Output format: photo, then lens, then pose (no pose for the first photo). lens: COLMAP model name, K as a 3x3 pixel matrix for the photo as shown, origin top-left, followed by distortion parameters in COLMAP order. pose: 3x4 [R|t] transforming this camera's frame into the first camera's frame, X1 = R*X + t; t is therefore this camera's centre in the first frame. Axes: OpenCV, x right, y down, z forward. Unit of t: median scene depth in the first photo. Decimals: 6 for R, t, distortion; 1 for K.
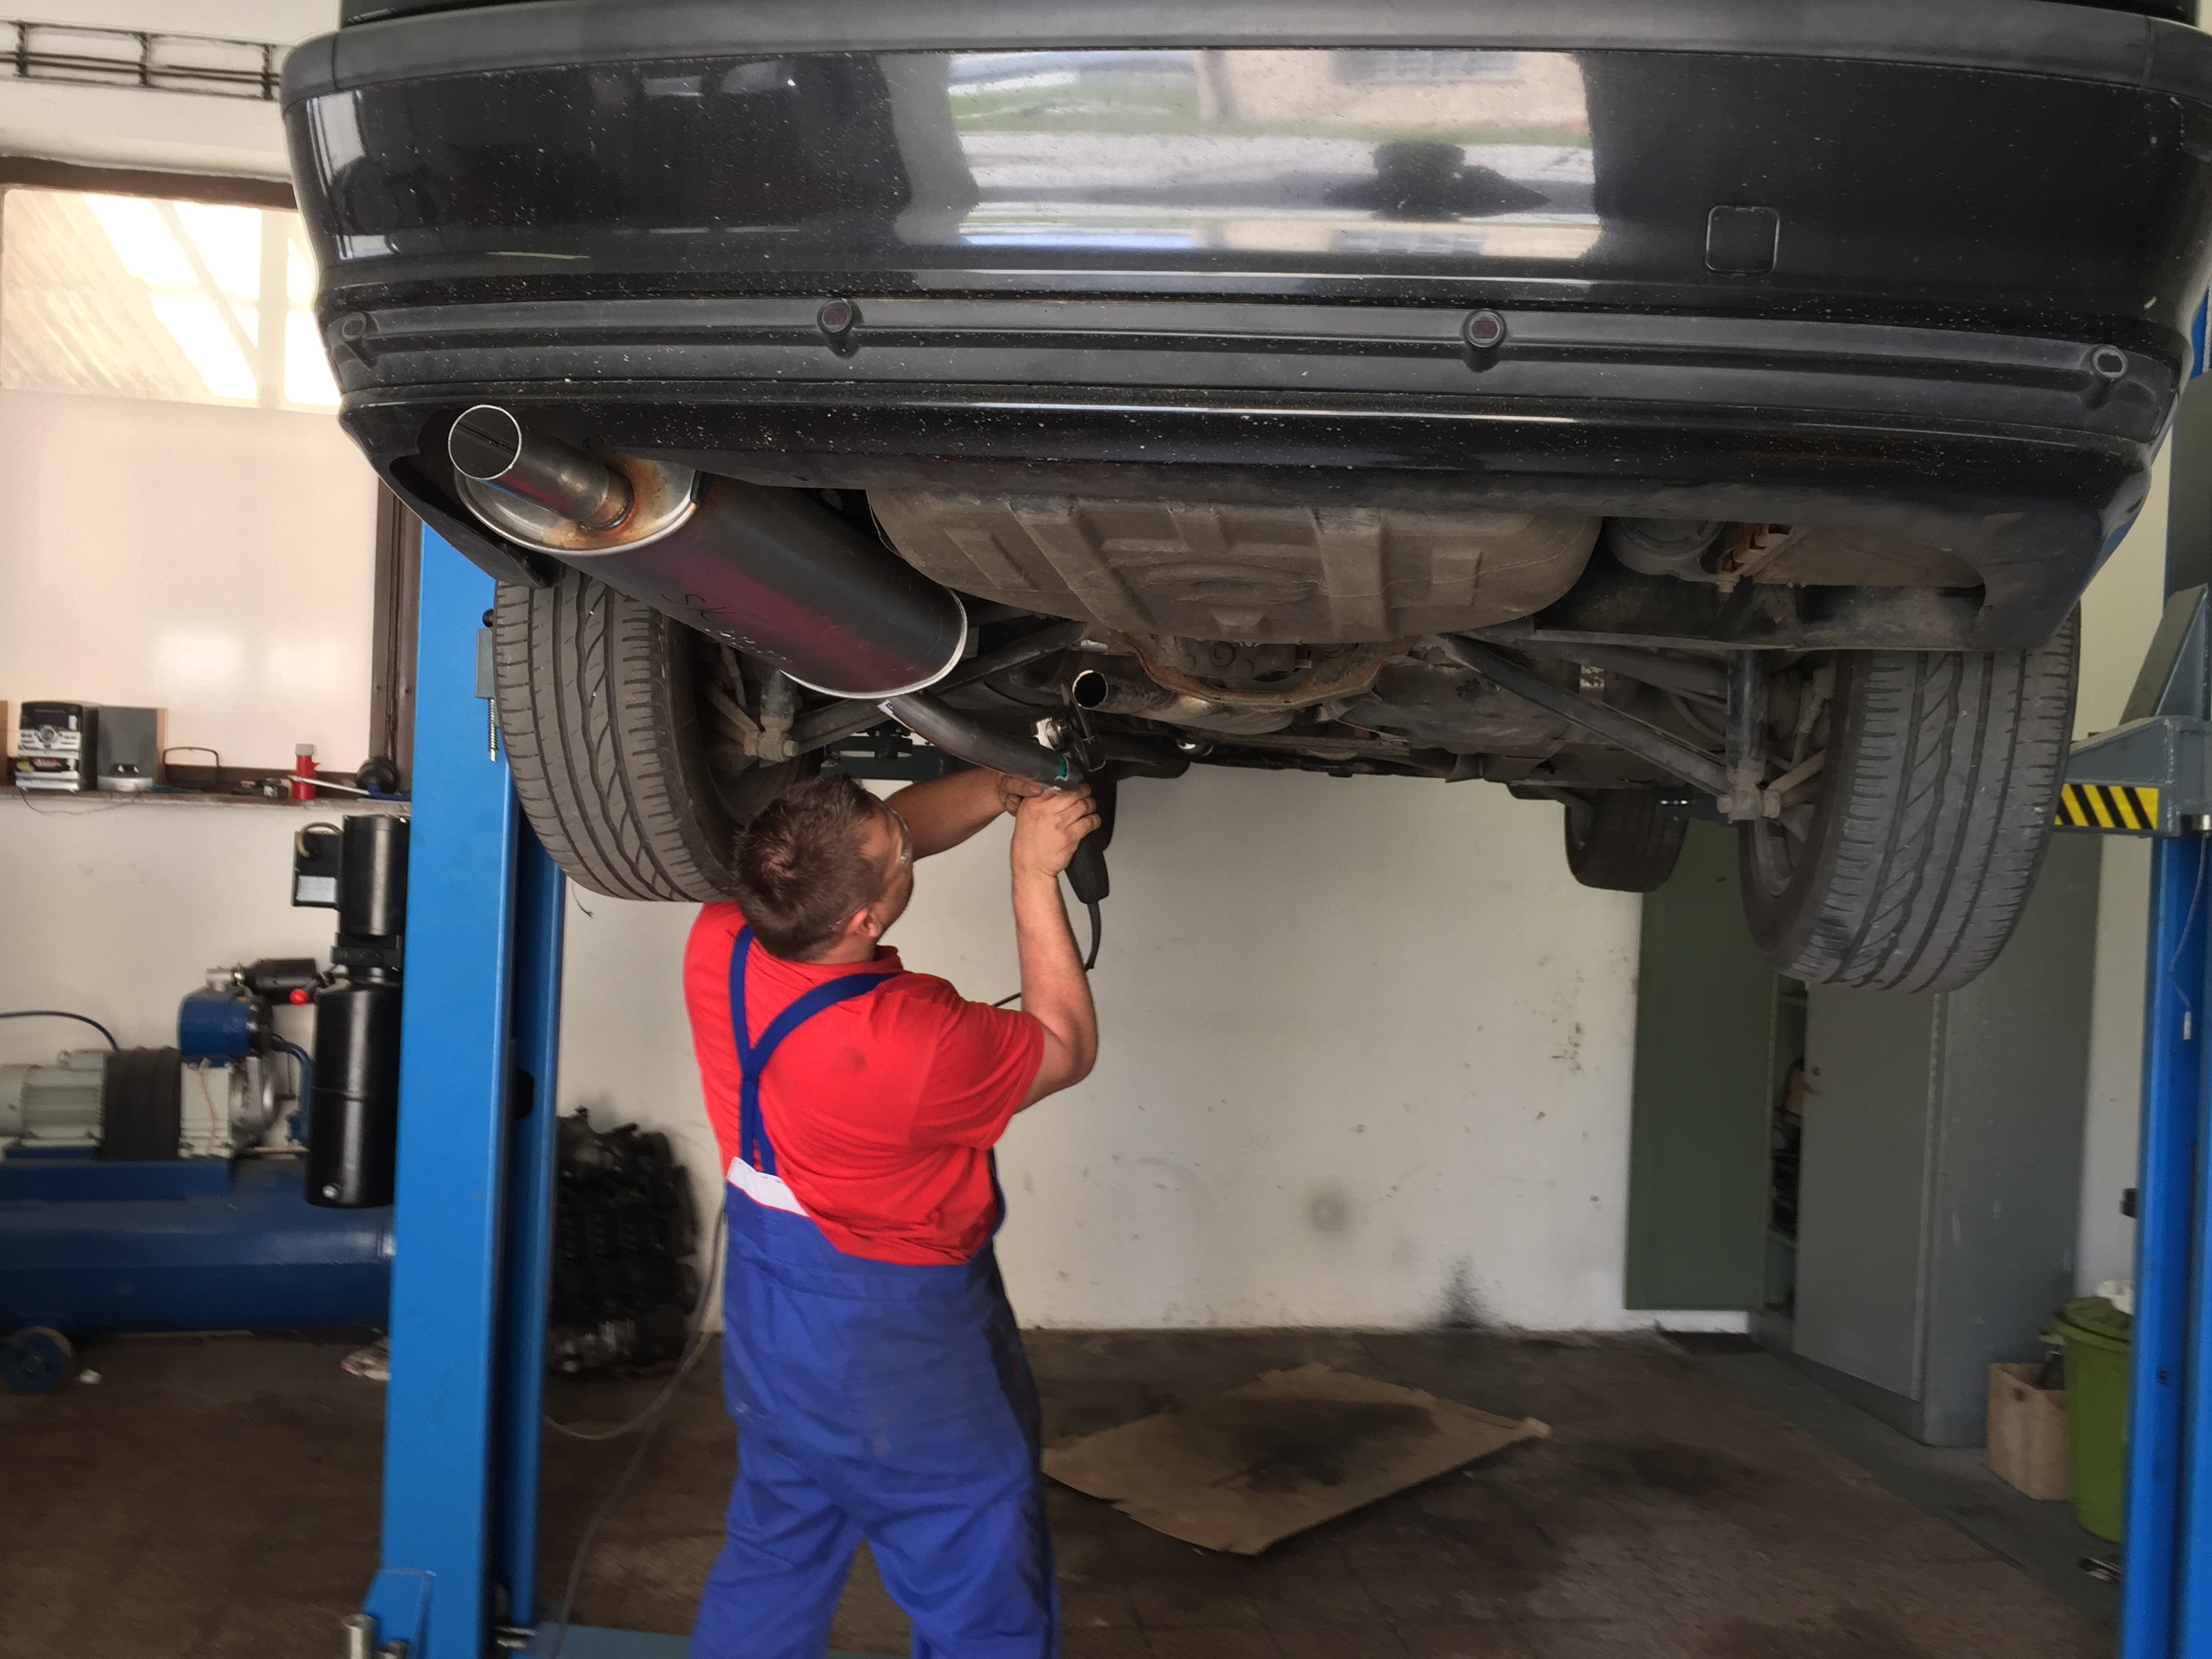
lens RADIAL K [[1710.5, 0, 1099.3], [0, 1710.5, 871.7], [0, 0, 1]] dist [0.173100, -0.270167]
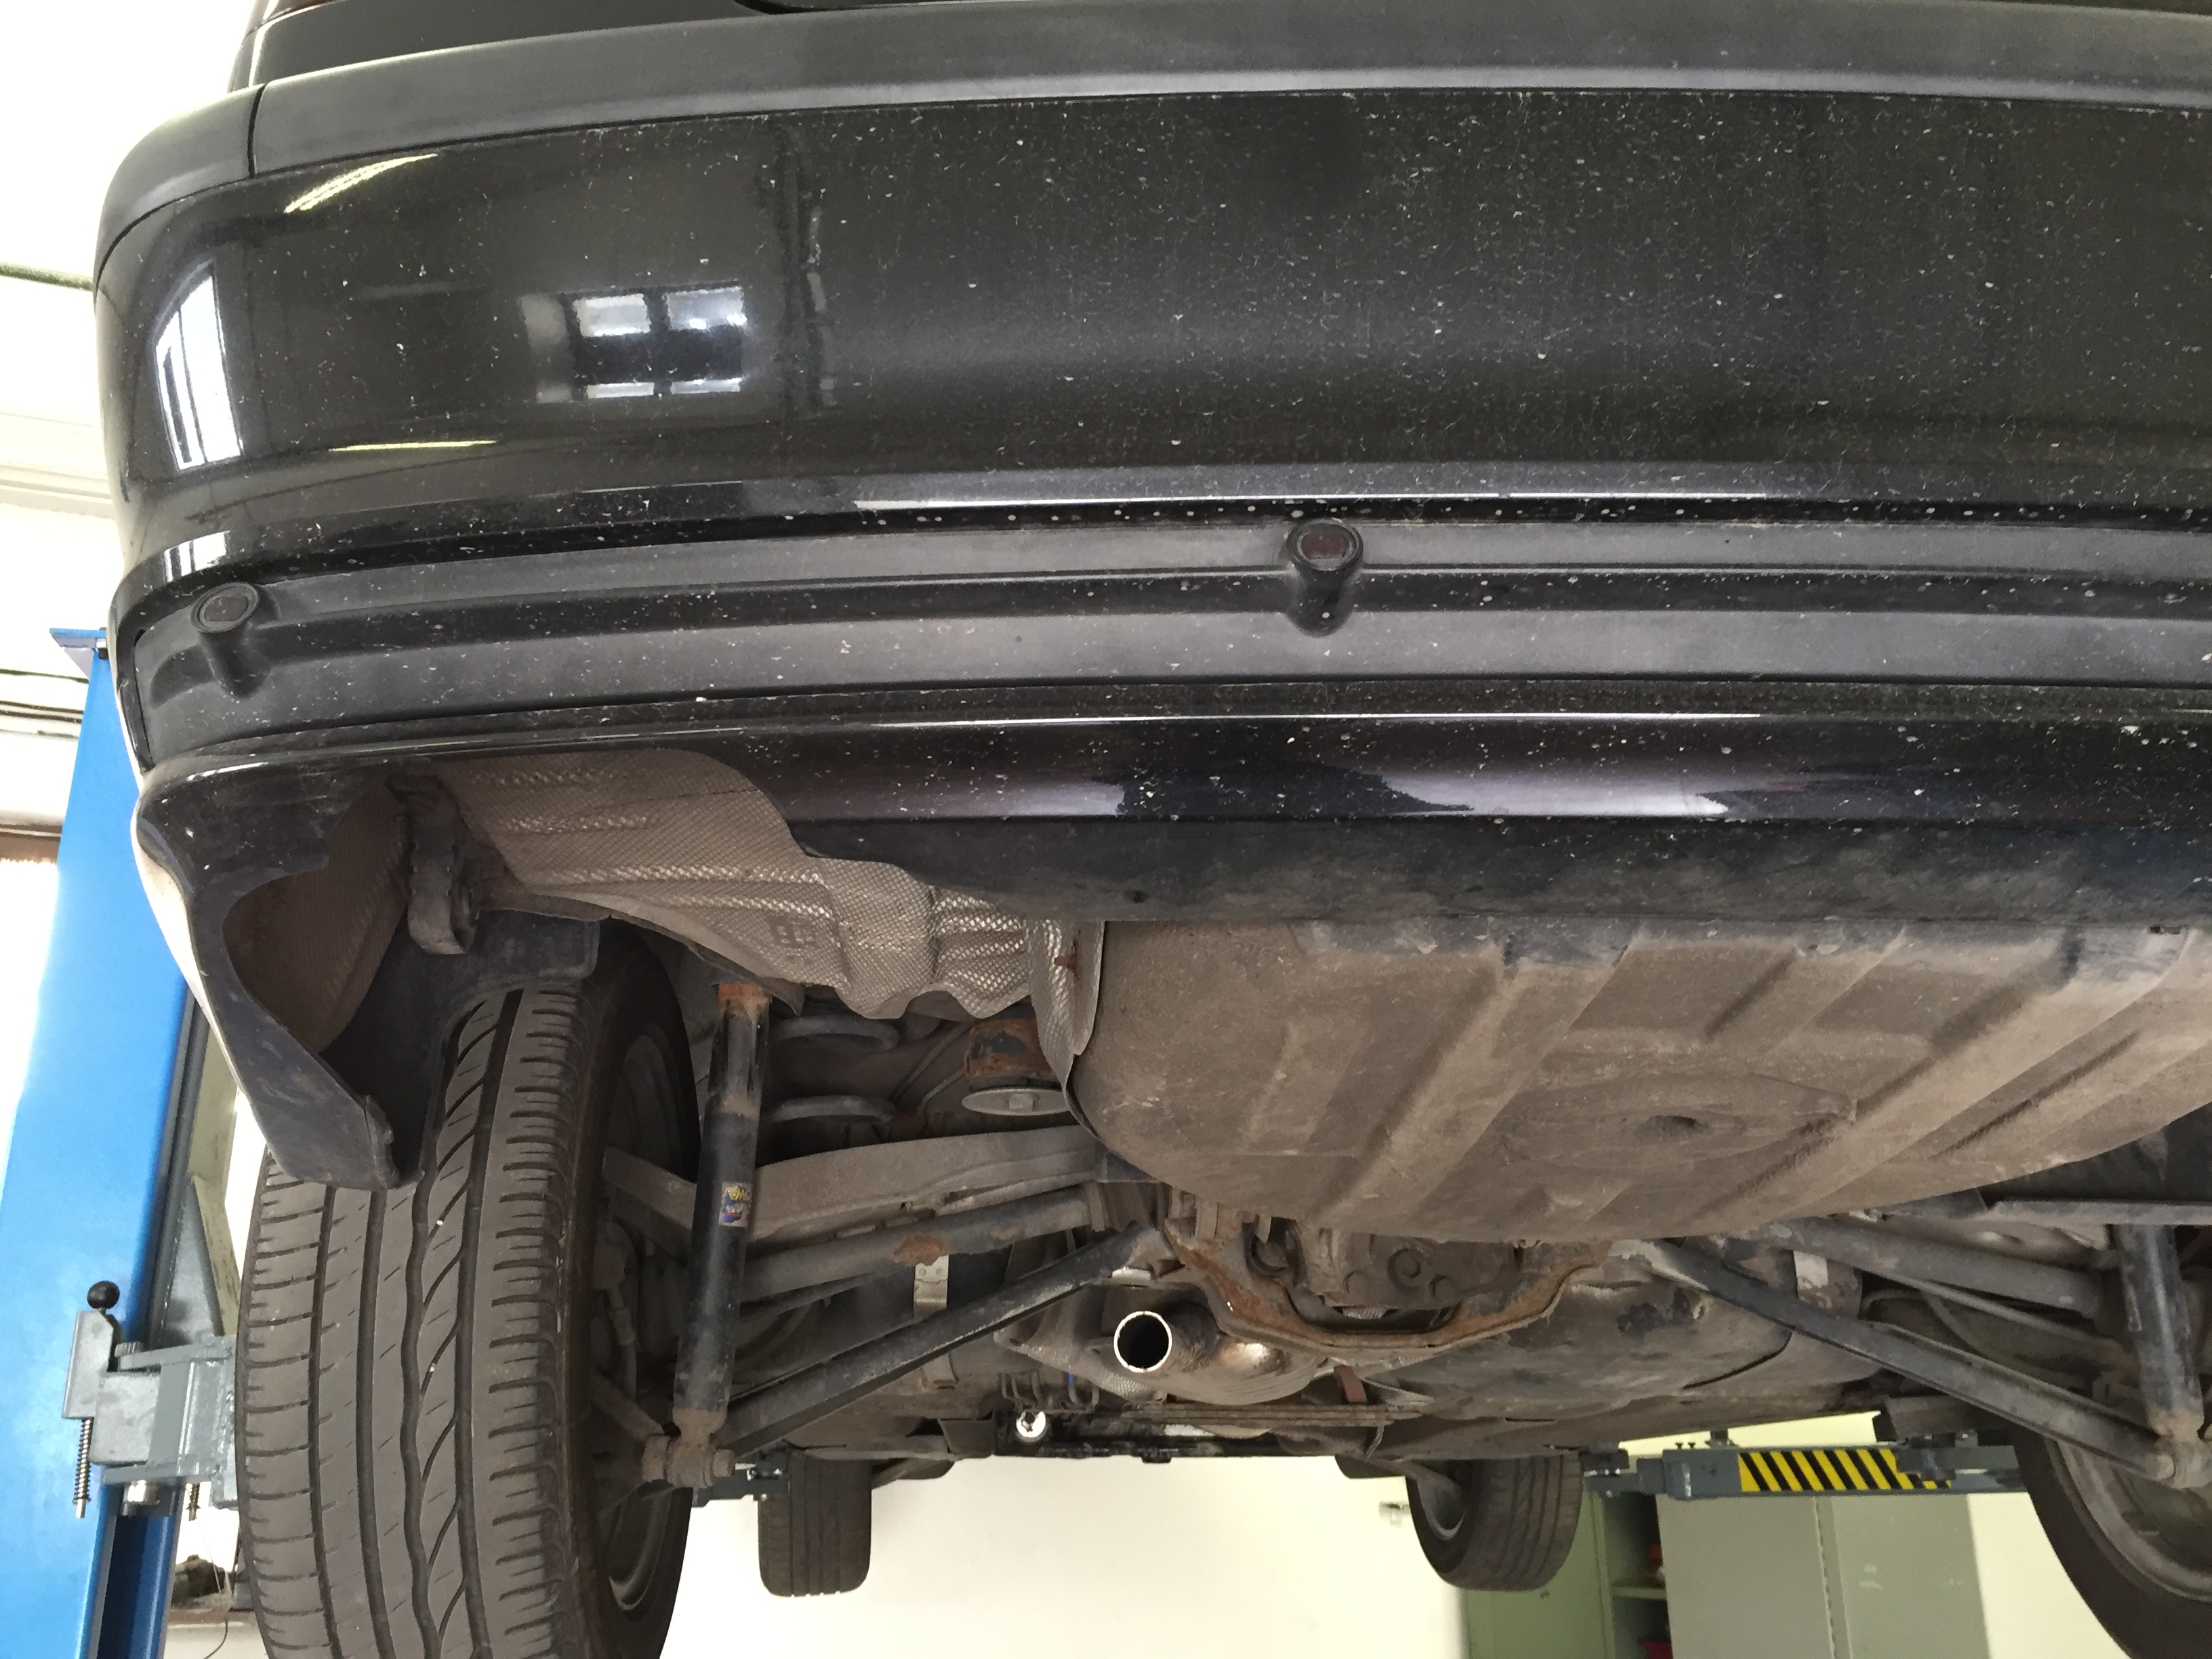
lens RADIAL K [[1710.5, 0, 1099.3], [0, 1710.5, 871.7], [0, 0, 1]] dist [0.173100, -0.270167]
pose [[0.971314, 0.025920, 0.236384, -0.218949], [0.065713, 0.926079, -0.371563, -0.025946], [-0.228541, 0.376438, 0.897811, 0.378923]]
